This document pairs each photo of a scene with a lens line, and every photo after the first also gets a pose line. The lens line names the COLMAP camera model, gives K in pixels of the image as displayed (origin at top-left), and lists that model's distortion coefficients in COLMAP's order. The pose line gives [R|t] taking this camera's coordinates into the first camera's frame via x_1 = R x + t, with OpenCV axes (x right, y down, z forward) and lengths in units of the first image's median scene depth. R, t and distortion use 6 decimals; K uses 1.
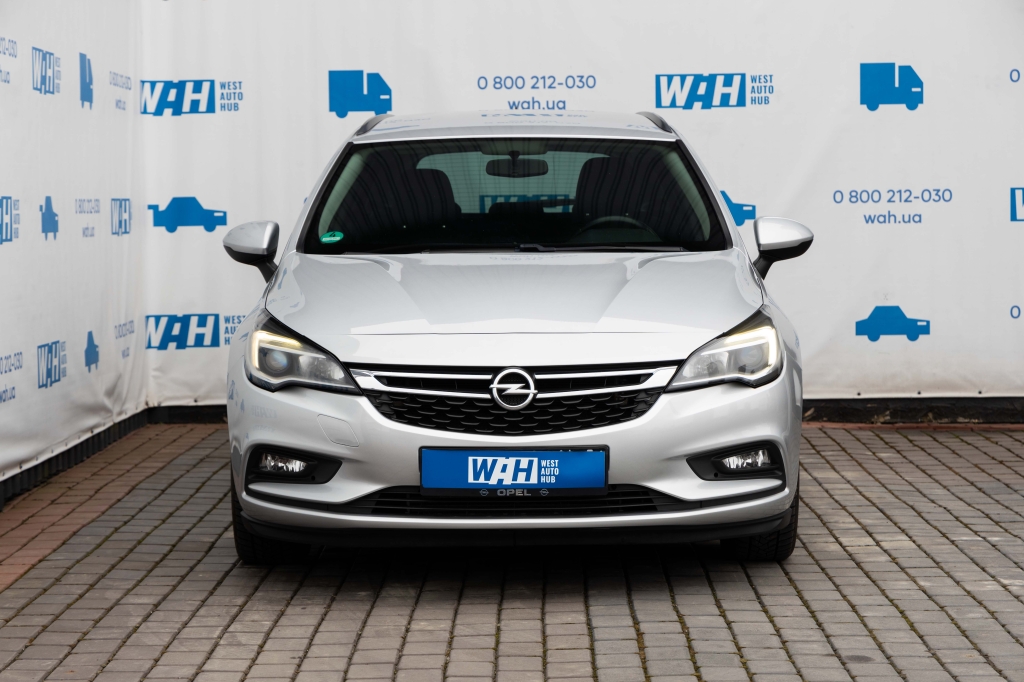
lens RADIAL K [[2499.1, 0, 534.6], [0, 2499.1, 366.9], [0, 0, 1]] dist [0.034302, 0.000000]
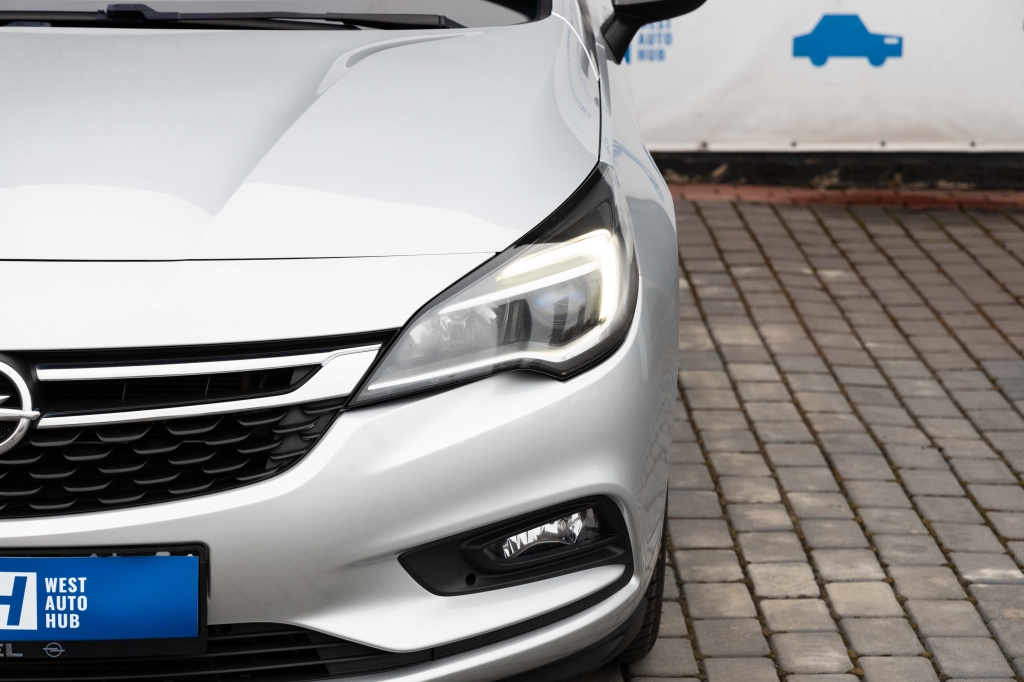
lens RADIAL K [[2653.5, 0, 514.0], [0, 2653.5, 341.2], [0, 0, 1]] dist [0.057791, 0.000000]
pose [[0.999483, 0.016062, 0.027860, 0.064505], [-0.019745, 0.990317, 0.137410, -0.061629], [-0.025383, -0.137889, 0.990122, 0.523956]]
